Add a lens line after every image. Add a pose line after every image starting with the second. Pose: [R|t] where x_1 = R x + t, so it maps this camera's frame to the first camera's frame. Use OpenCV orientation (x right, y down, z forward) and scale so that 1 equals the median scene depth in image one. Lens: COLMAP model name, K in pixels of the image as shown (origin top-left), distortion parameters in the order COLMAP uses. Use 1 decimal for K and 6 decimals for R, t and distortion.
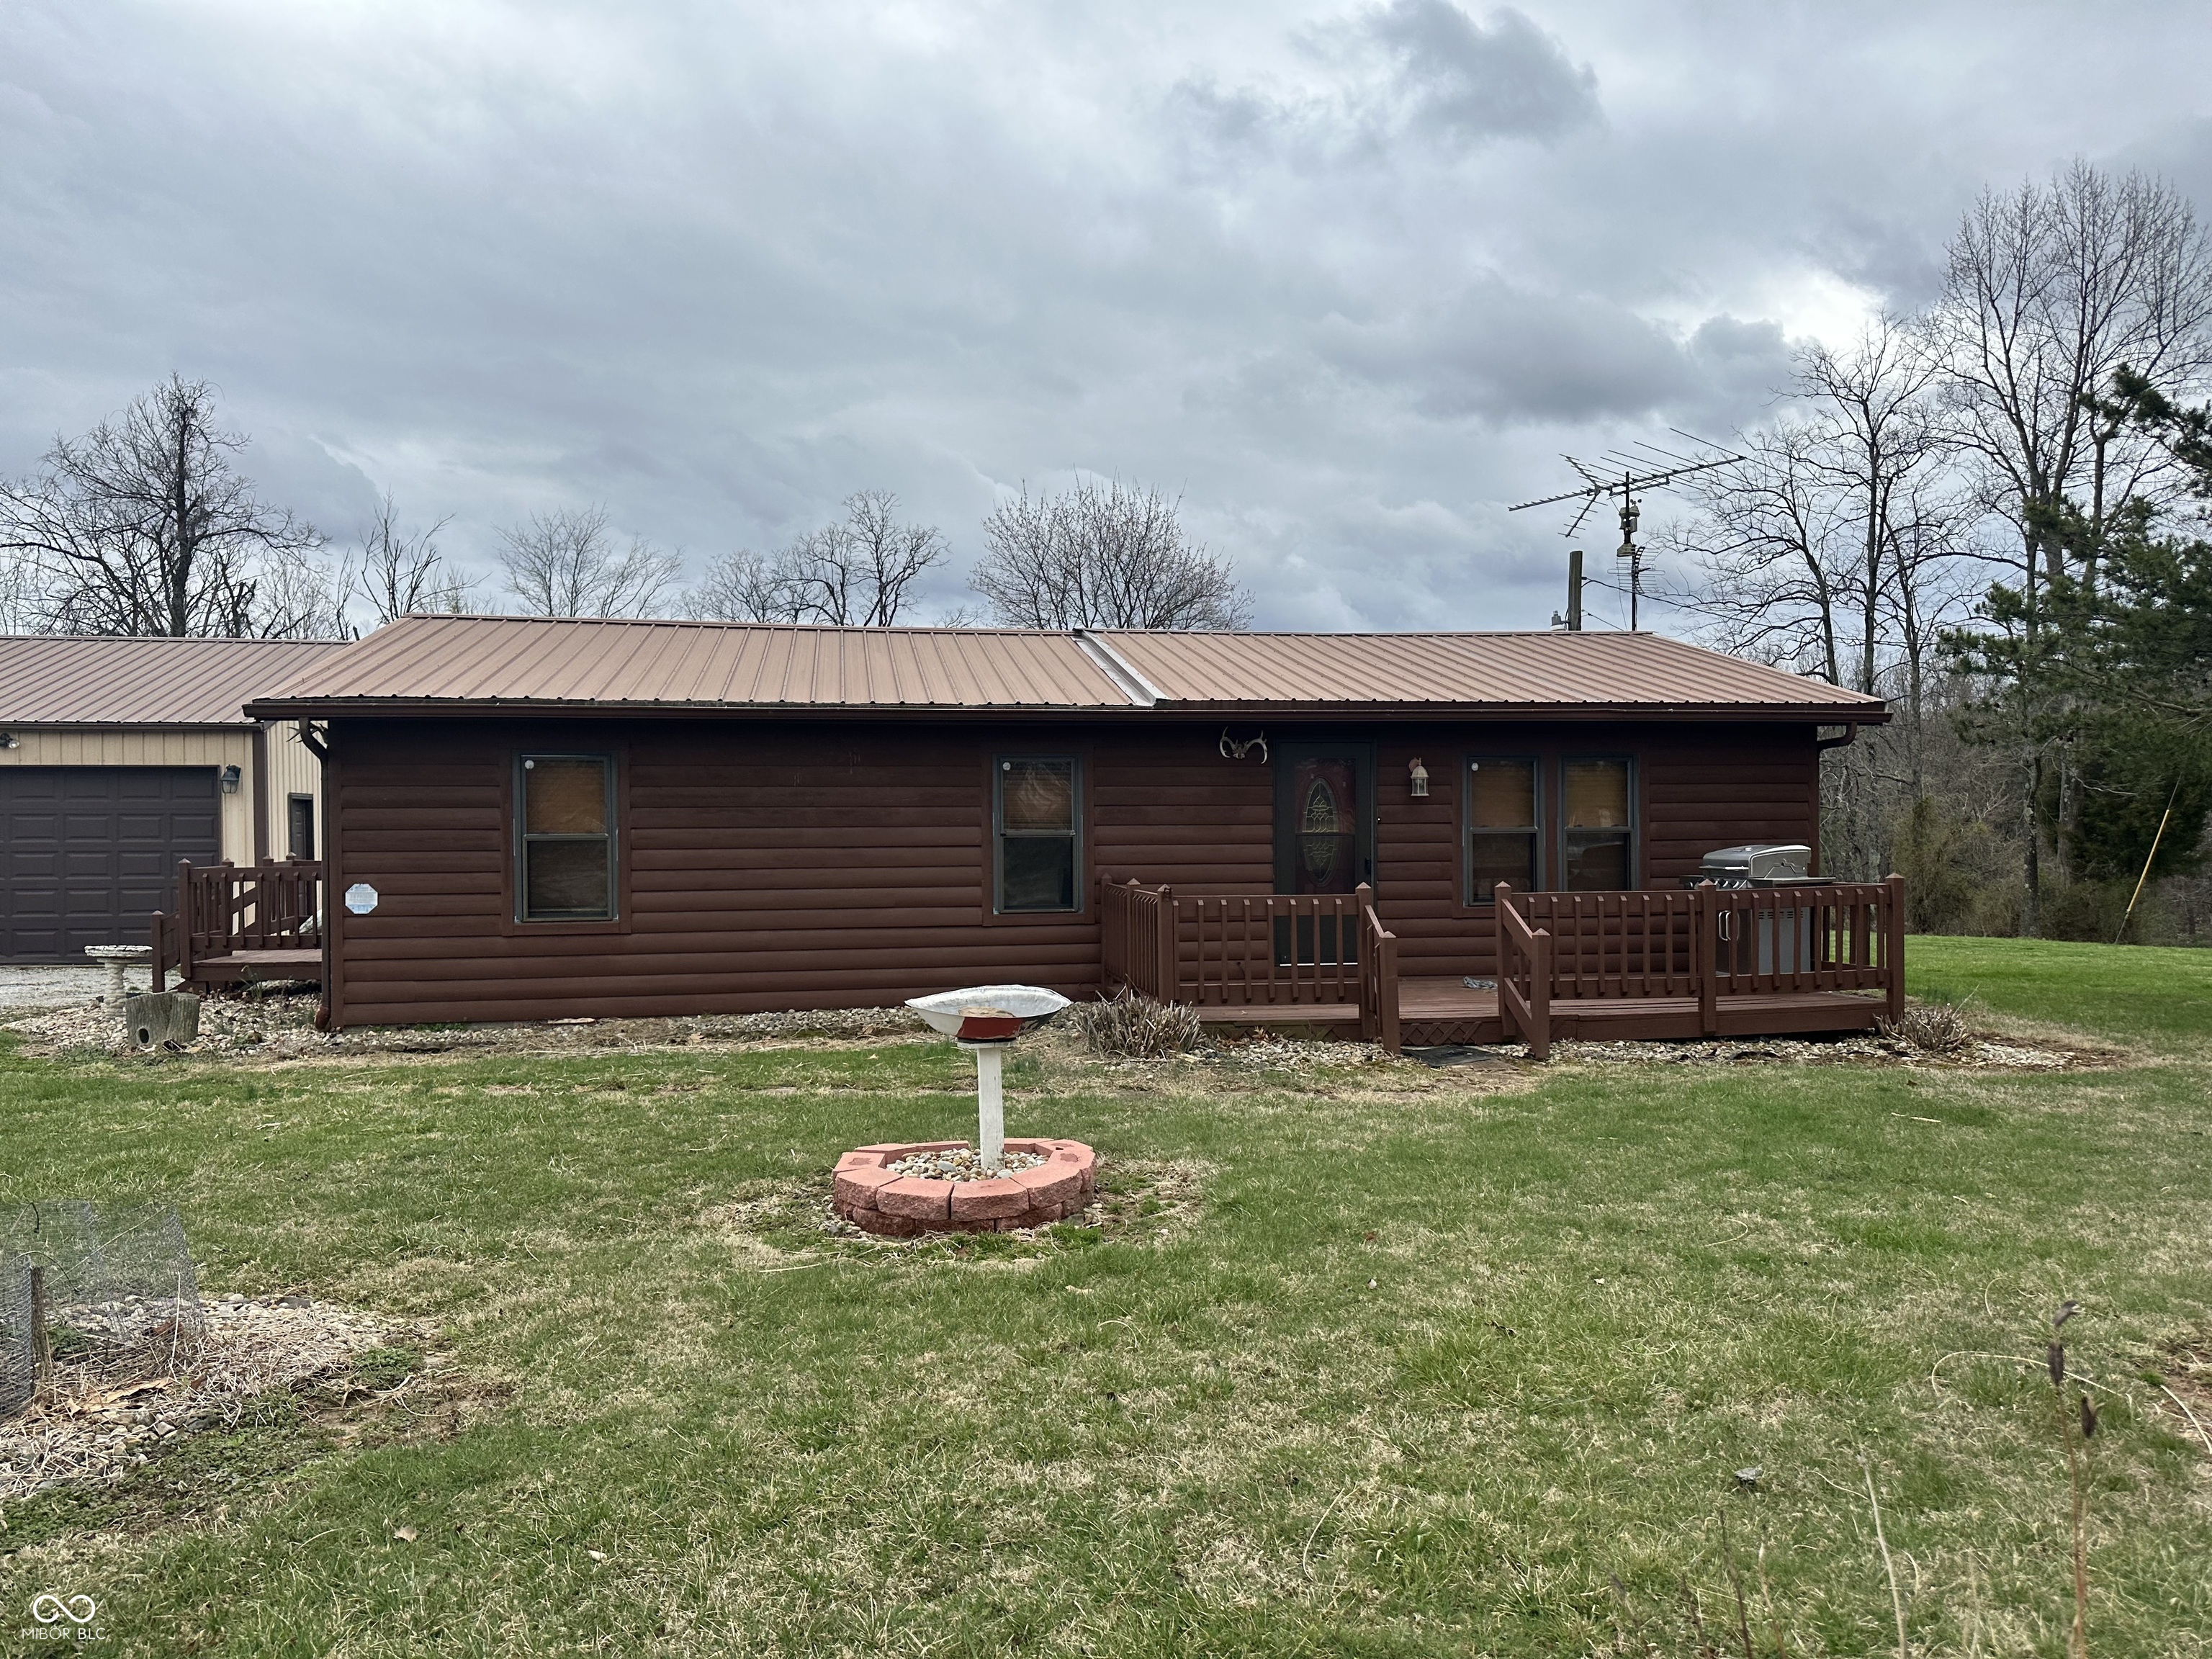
lens RADIAL K [[1557.1, 0, 1106.0], [0, 1557.1, 829.5], [0, 0, 1]] dist [0.048302, -0.000859]
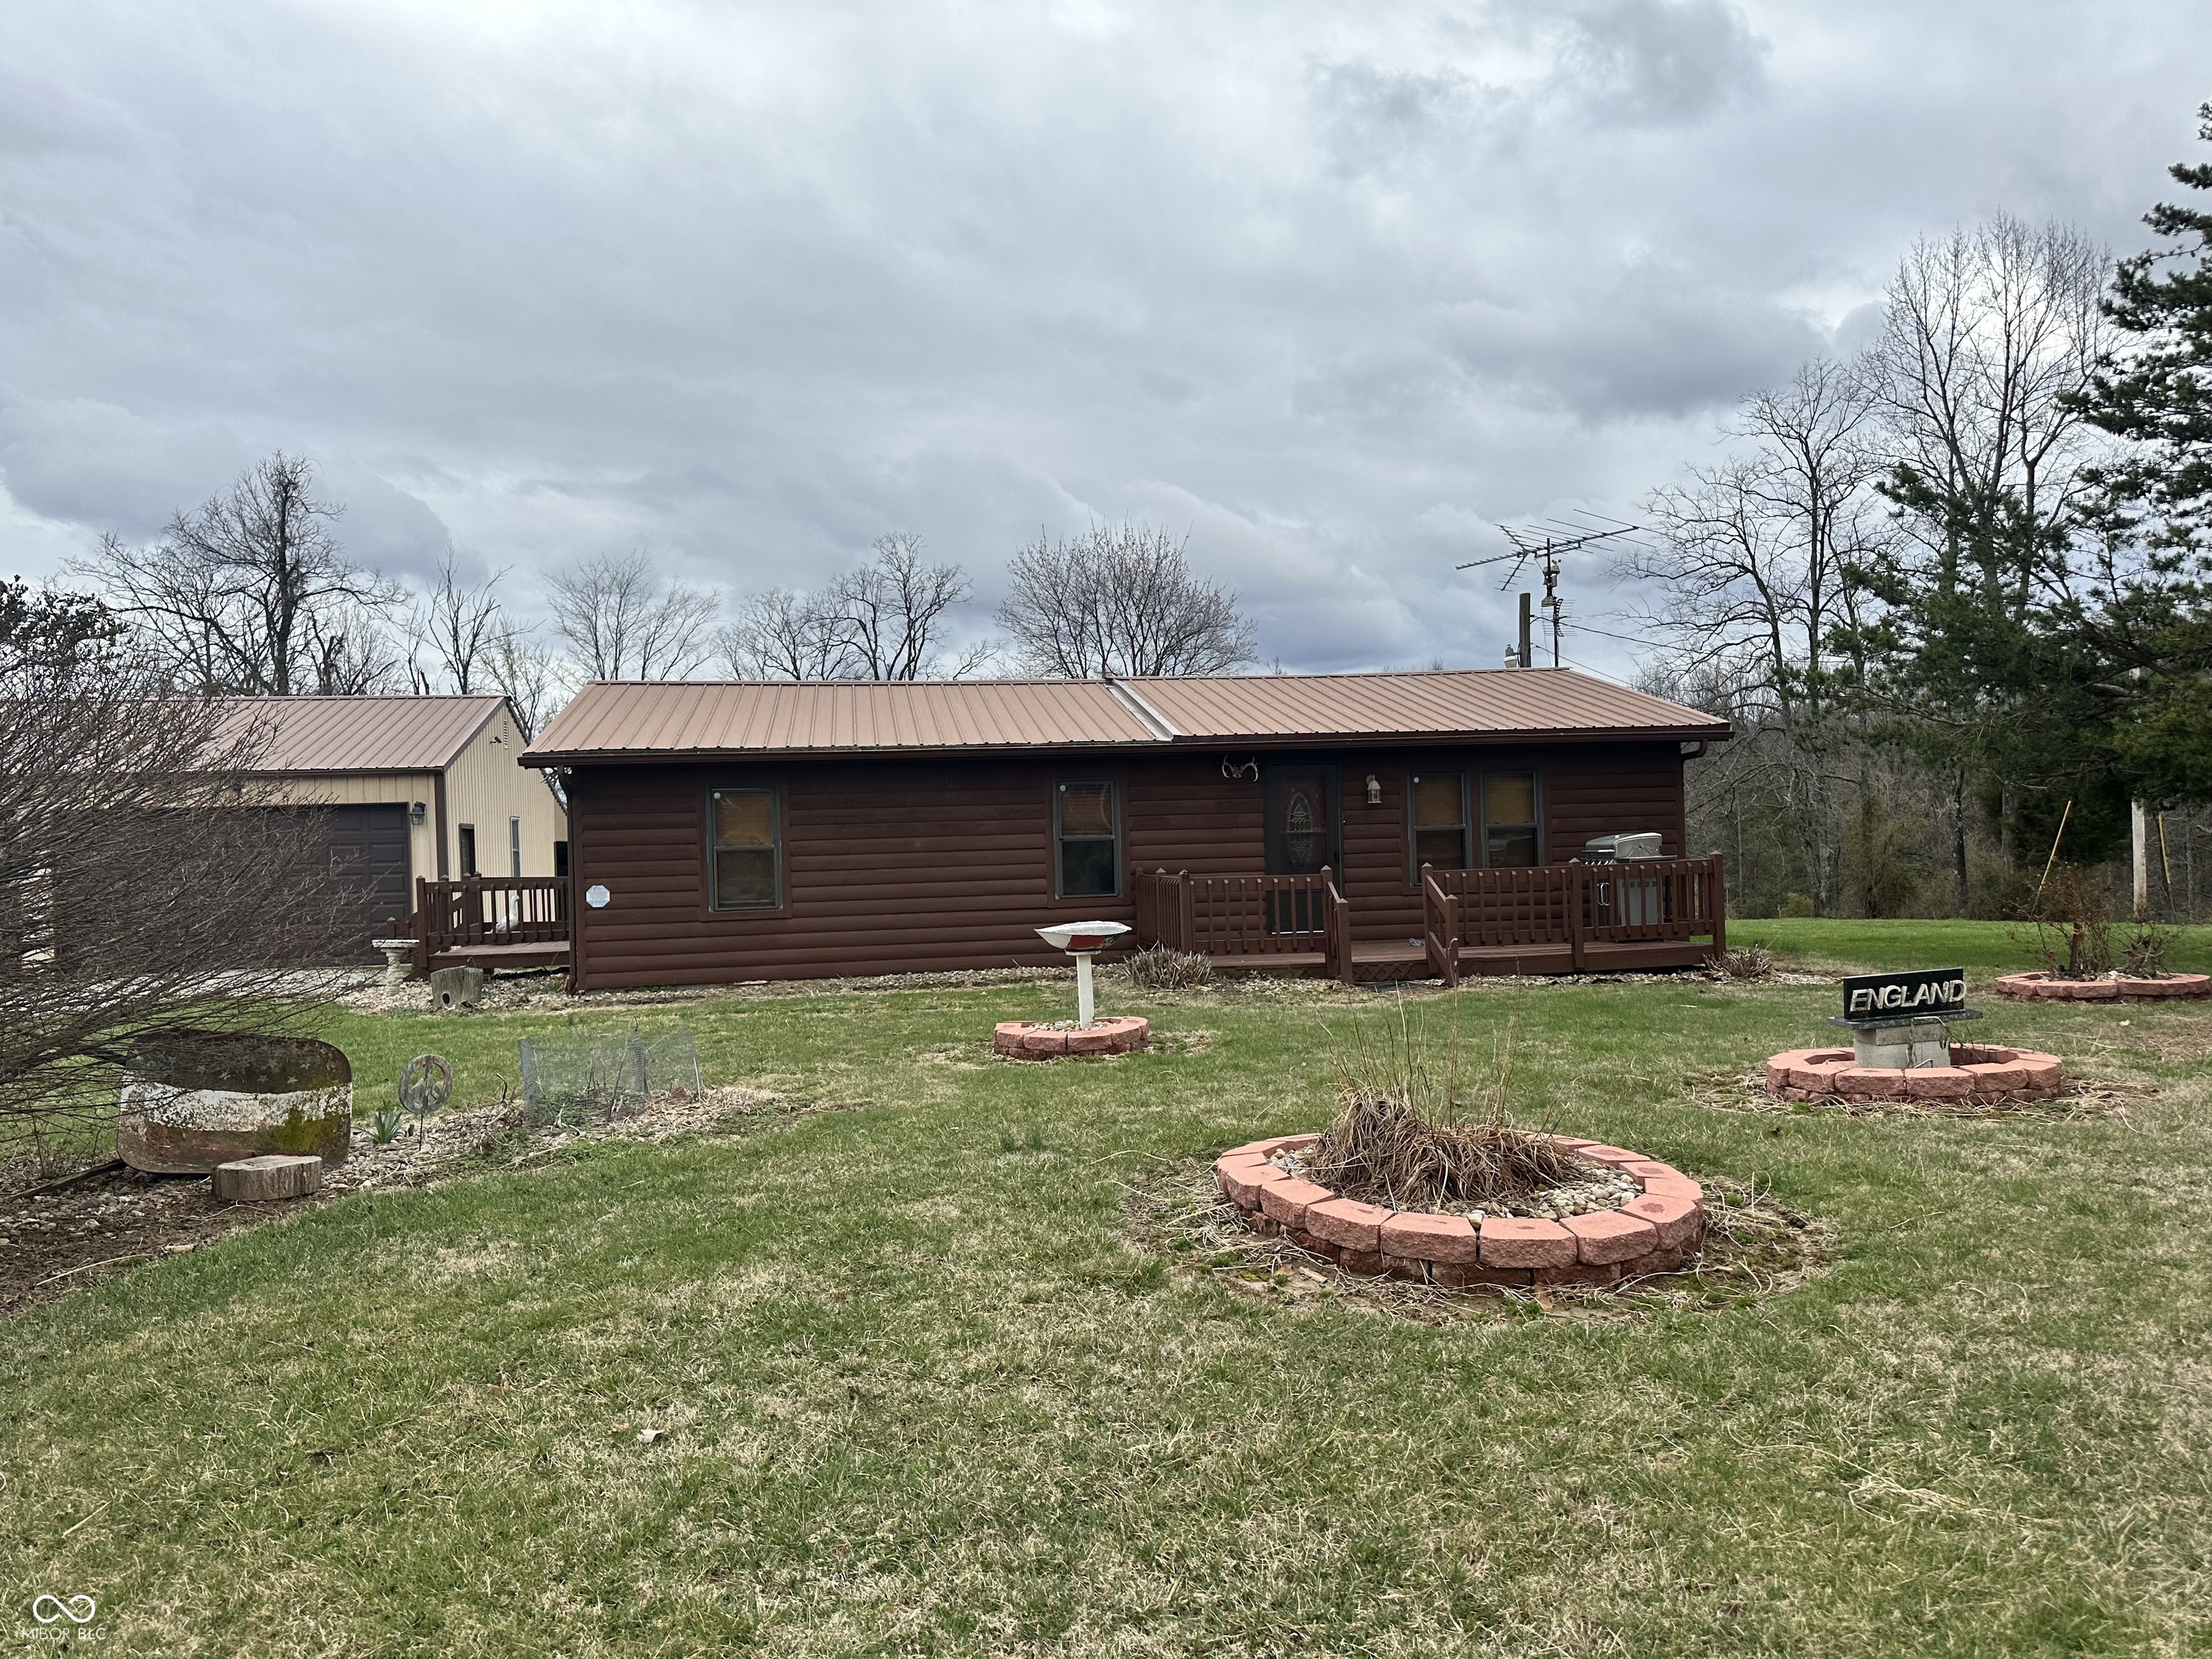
lens RADIAL K [[1536.0, 0, 1106.0], [0, 1536.0, 829.5], [0, 0, 1]] dist [0.074565, 0.001394]
pose [[0.999676, -0.023668, -0.009320, -0.011092], [0.023563, 0.999659, -0.011234, 0.007578], [0.009583, 0.011011, 0.999893, -0.230044]]
